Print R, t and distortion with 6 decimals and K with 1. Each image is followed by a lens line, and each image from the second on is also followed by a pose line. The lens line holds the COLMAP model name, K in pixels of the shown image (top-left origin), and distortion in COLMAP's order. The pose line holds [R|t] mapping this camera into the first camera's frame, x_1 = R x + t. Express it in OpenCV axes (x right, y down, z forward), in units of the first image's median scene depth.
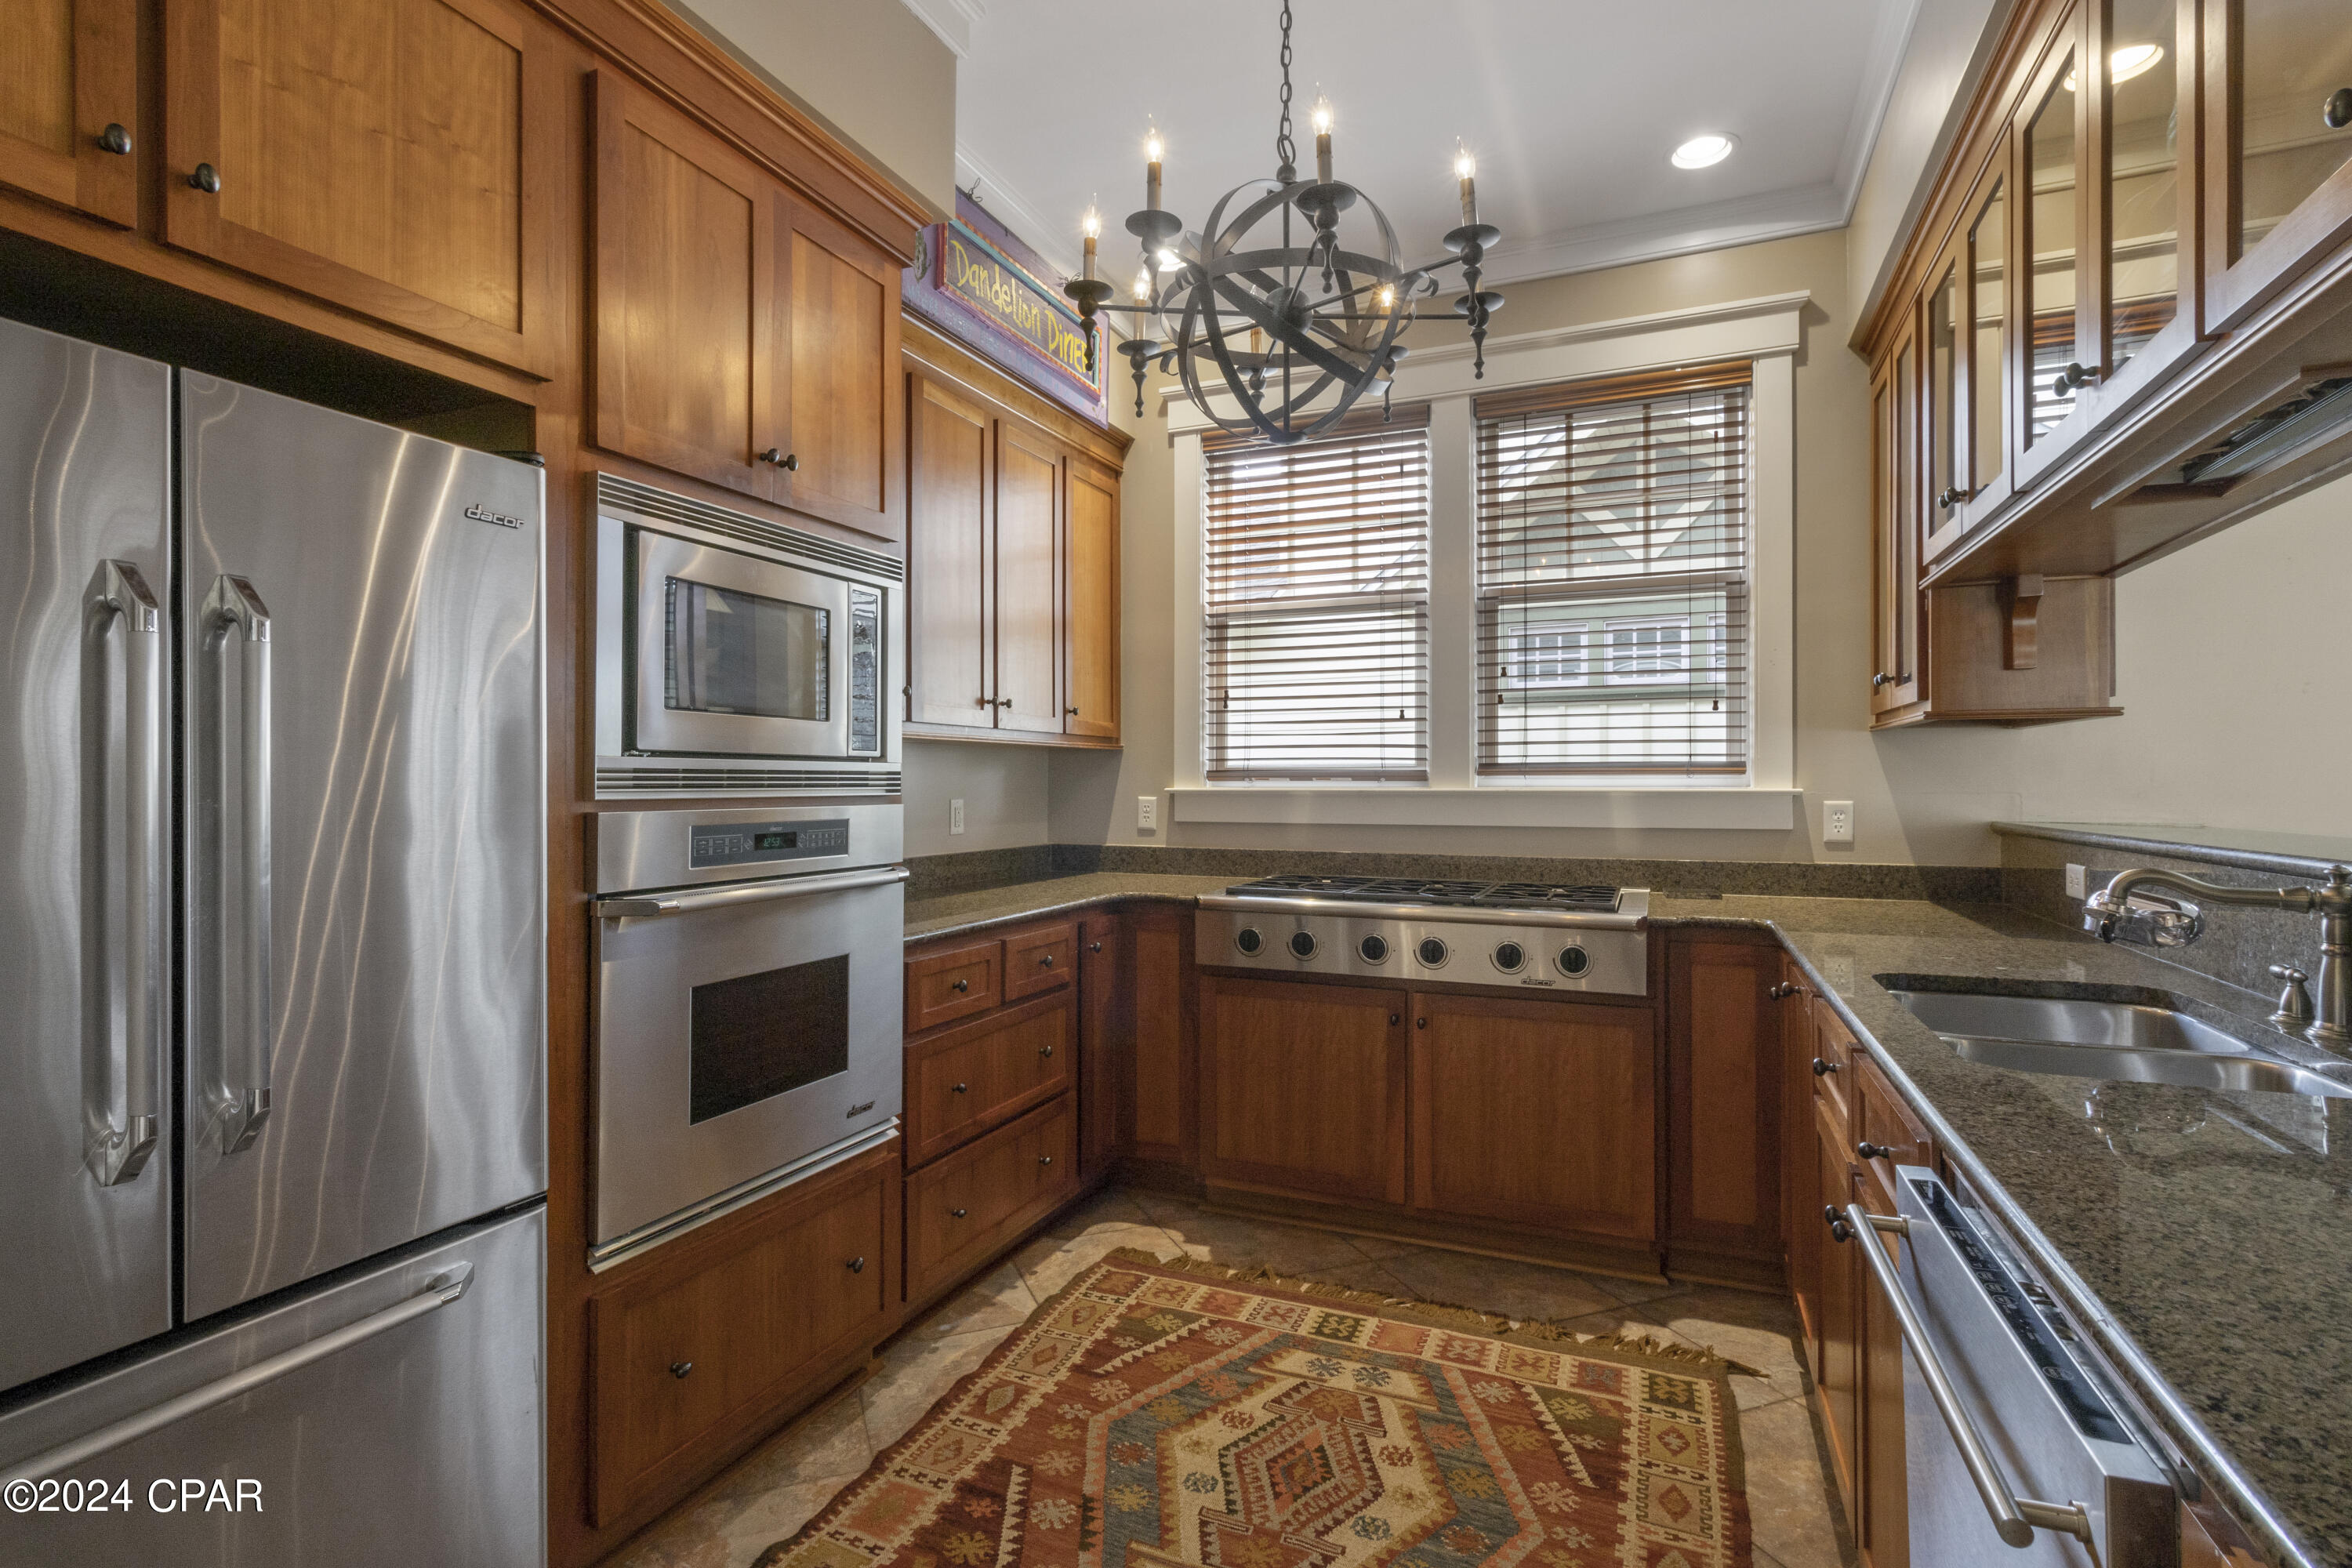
lens RADIAL K [[1129.8, 0, 1155.8], [0, 1129.8, 776.3], [0, 0, 1]] dist [0.001971, 0.000924]
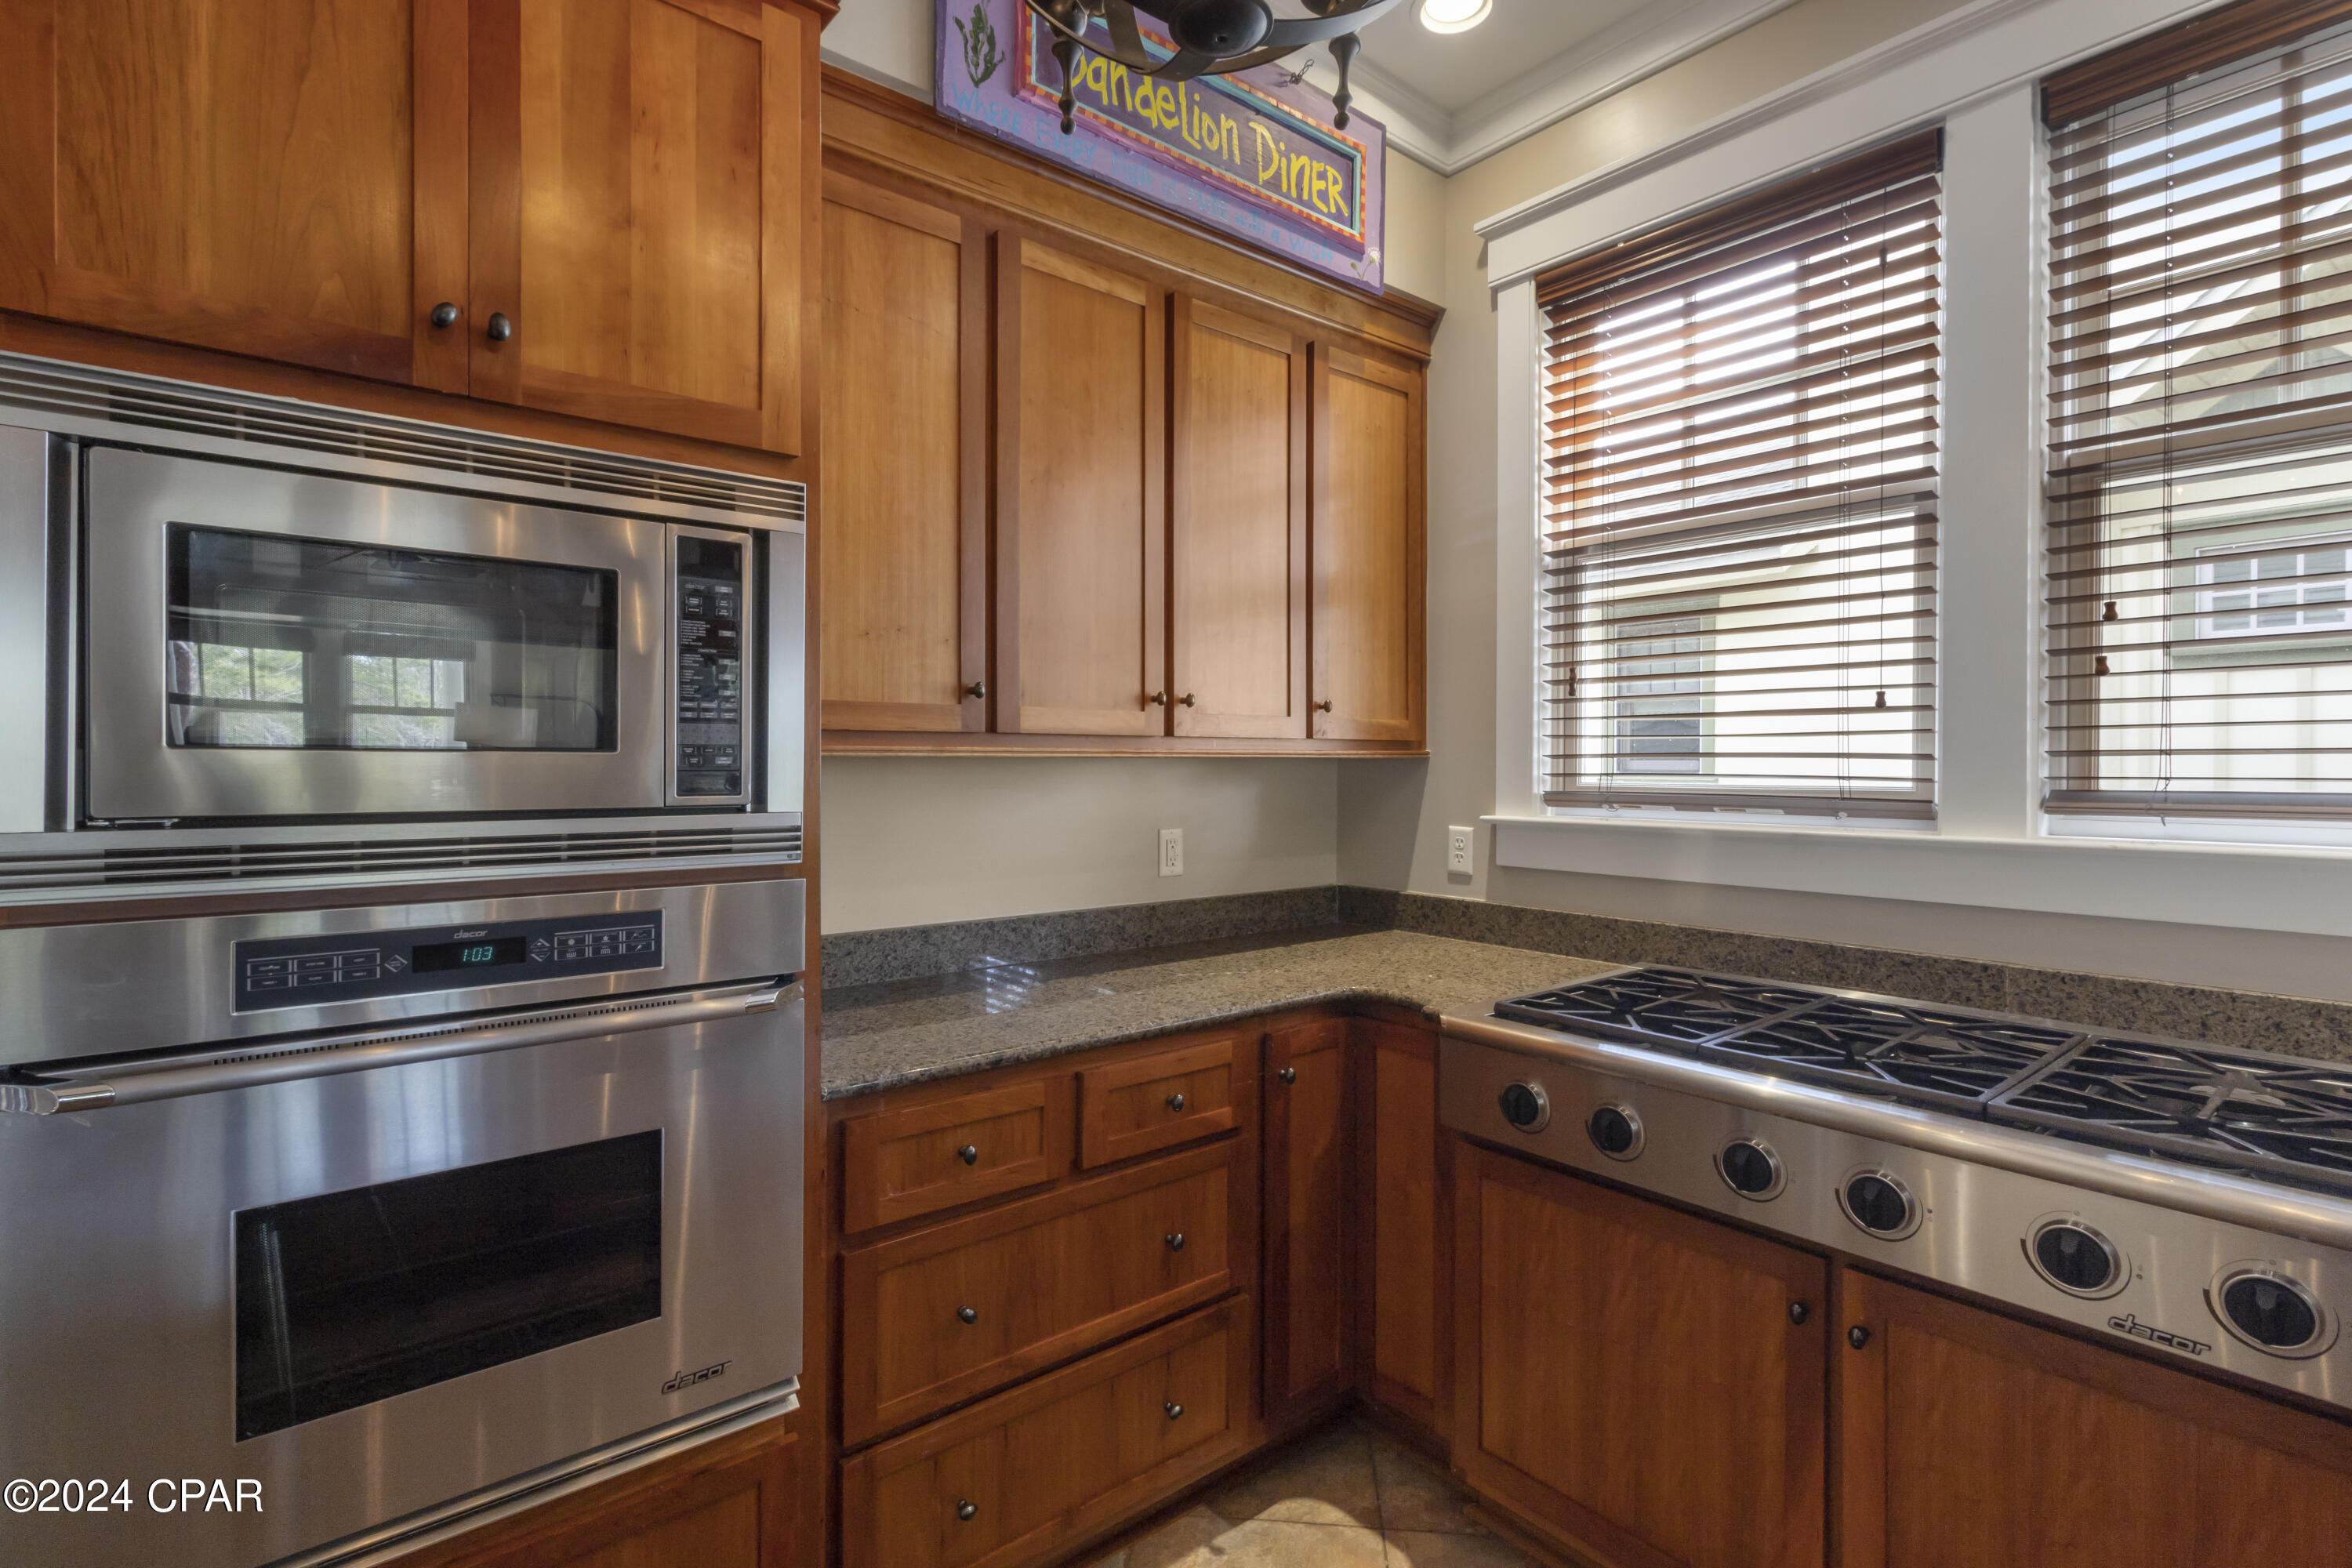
lens RADIAL K [[1098.6, 0, 1165.6], [0, 1098.6, 764.0], [0, 0, 1]] dist [0.000292, 0.000561]
pose [[0.893406, 0.001257, -0.449249, 0.172264], [0.001685, 0.999980, 0.006148, -0.031701], [0.449248, -0.006249, 0.893385, 0.421124]]
